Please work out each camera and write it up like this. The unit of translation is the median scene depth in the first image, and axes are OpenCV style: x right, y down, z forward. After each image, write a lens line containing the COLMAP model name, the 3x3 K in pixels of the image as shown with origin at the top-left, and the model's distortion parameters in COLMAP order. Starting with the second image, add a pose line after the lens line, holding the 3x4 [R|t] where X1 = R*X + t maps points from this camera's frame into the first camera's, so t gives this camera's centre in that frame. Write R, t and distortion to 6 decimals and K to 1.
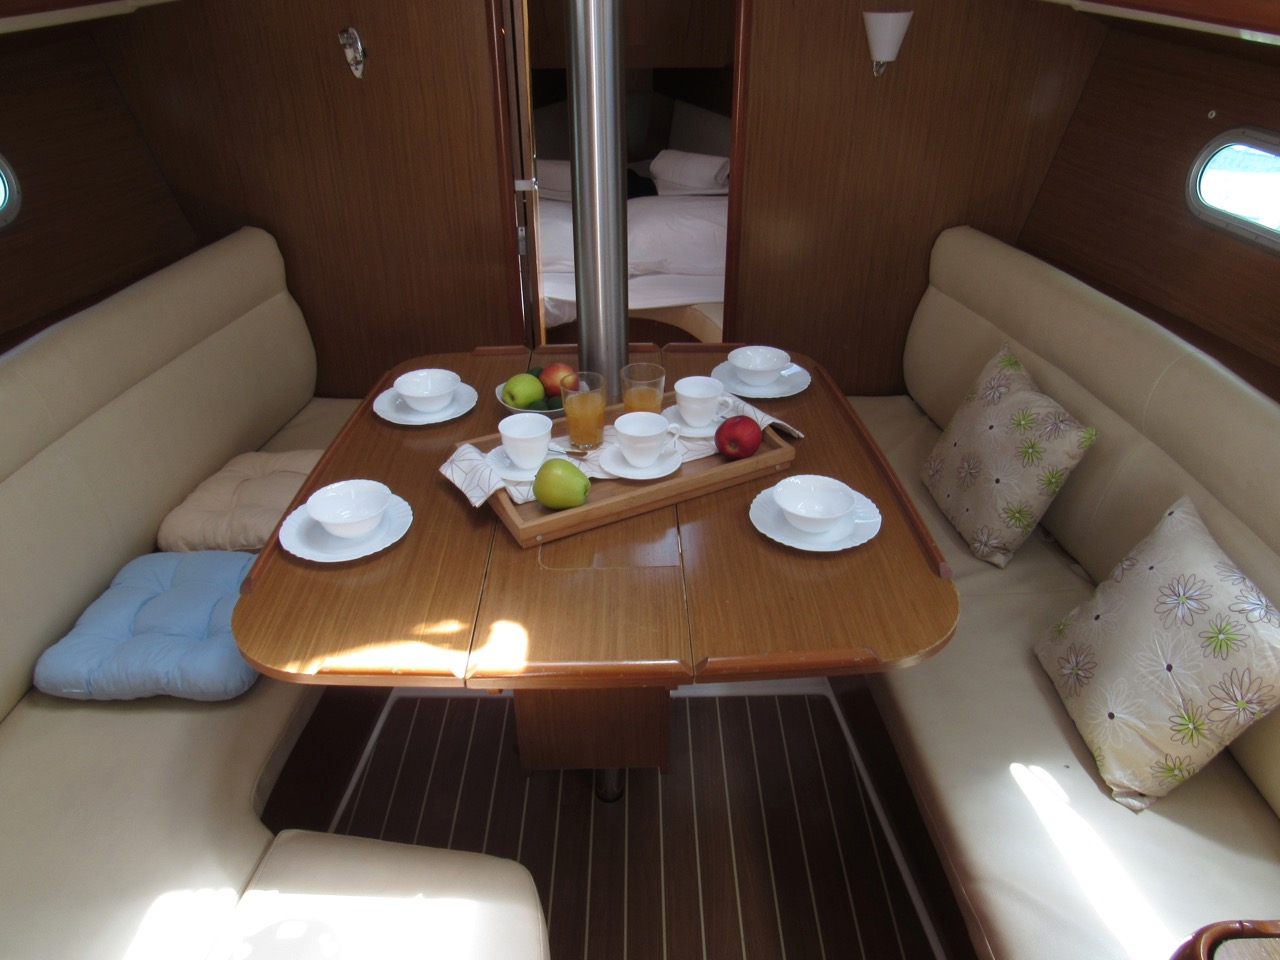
lens RADIAL K [[935.1, 0, 640.0], [0, 935.1, 480.0], [0, 0, 1]] dist [-0.013191, -0.005896]
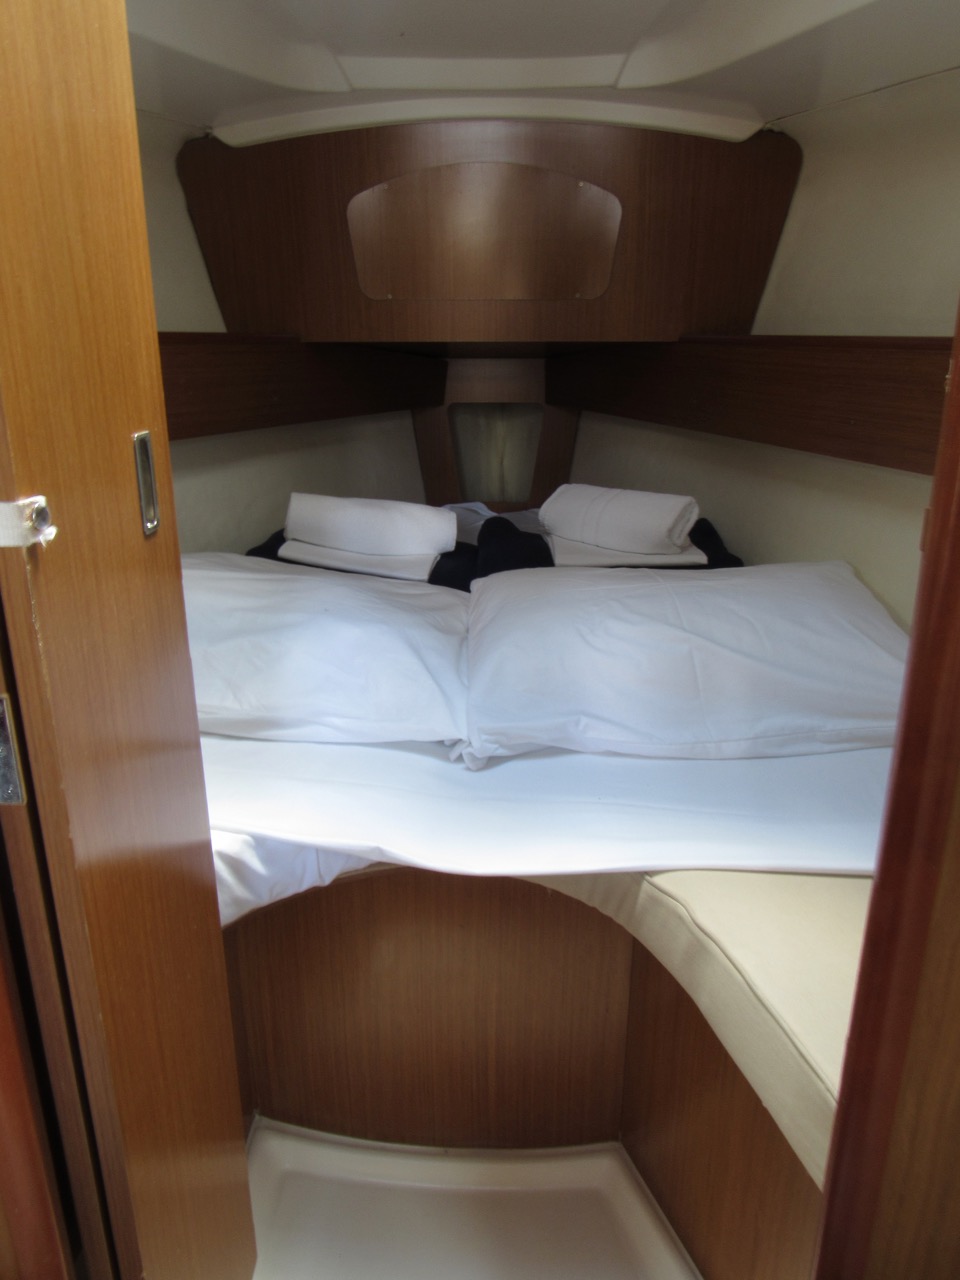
lens RADIAL K [[935.1, 0, 480.0], [0, 935.1, 640.0], [0, 0, 1]] dist [-0.013191, -0.005896]
pose [[0.998603, 0.022358, -0.047885, 0.007807], [-0.031703, 0.978389, -0.204329, -0.299737], [0.042281, 0.205561, 0.977730, 0.957878]]
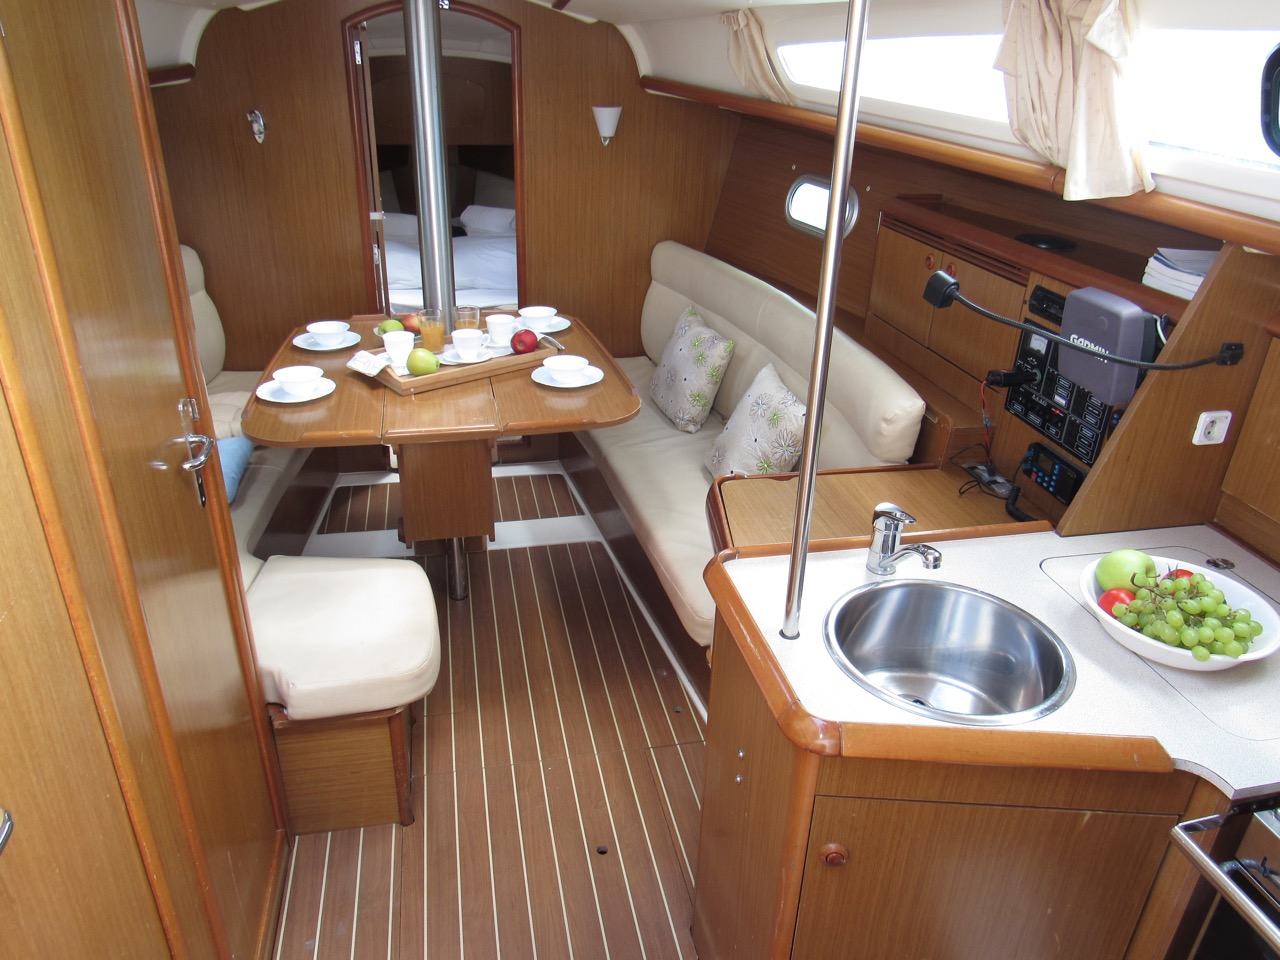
lens RADIAL K [[935.1, 0, 640.0], [0, 935.1, 480.0], [0, 0, 1]] dist [-0.013191, -0.005896]
pose [[0.980221, -0.054348, 0.190296, -0.023676], [0.070119, 0.994551, -0.077145, 0.299979], [-0.185066, 0.088963, 0.978691, -0.597327]]
